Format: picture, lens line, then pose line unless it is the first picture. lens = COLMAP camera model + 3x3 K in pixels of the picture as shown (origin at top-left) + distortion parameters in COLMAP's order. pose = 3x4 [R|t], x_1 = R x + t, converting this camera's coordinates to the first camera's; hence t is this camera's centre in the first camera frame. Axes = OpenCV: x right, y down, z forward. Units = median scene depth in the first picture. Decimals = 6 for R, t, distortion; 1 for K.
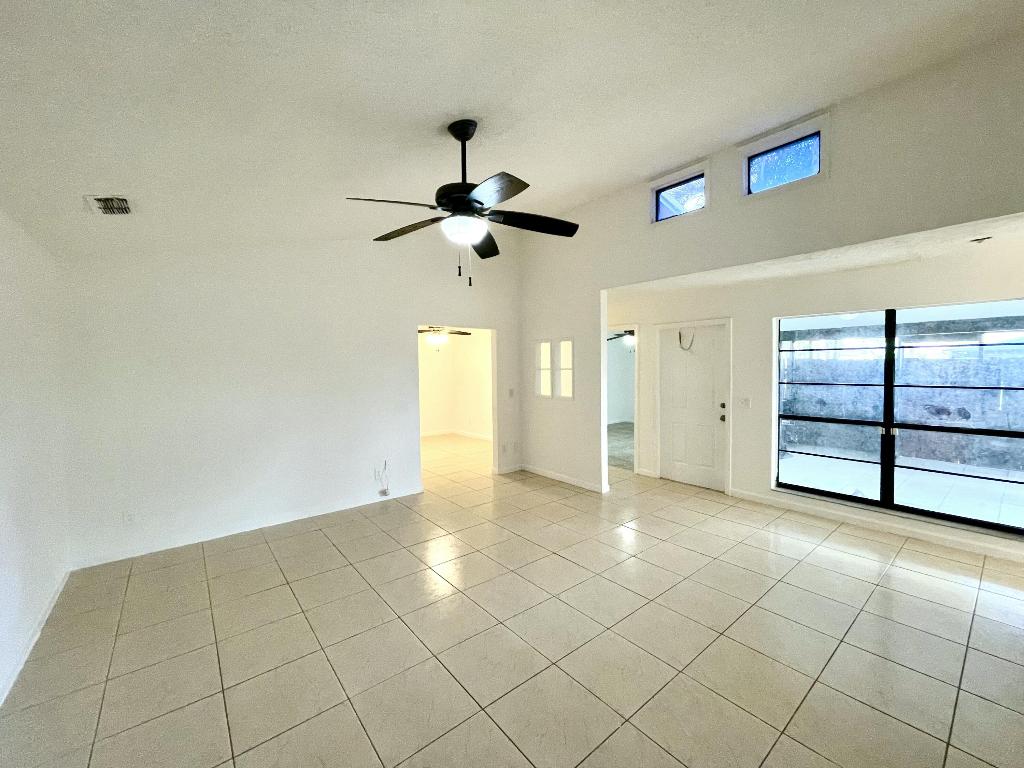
lens RADIAL K [[415.9, 0, 513.2], [0, 415.9, 382.4], [0, 0, 1]] dist [0.001143, 0.000711]
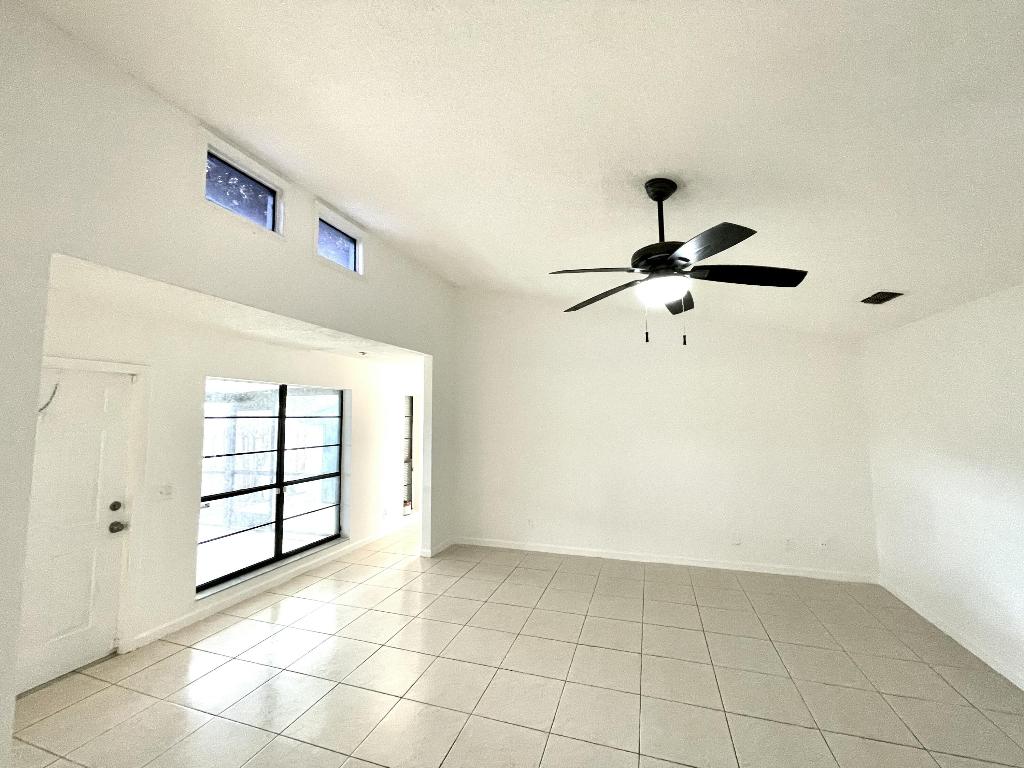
lens RADIAL K [[415.9, 0, 513.3], [0, 415.9, 380.6], [0, 0, 1]] dist [0.001143, 0.000711]
pose [[-0.529078, 0.096193, 0.843103, -0.426045], [0.062847, 0.995267, -0.074115, -0.057444], [-0.846243, 0.013774, -0.532619, 1.063187]]
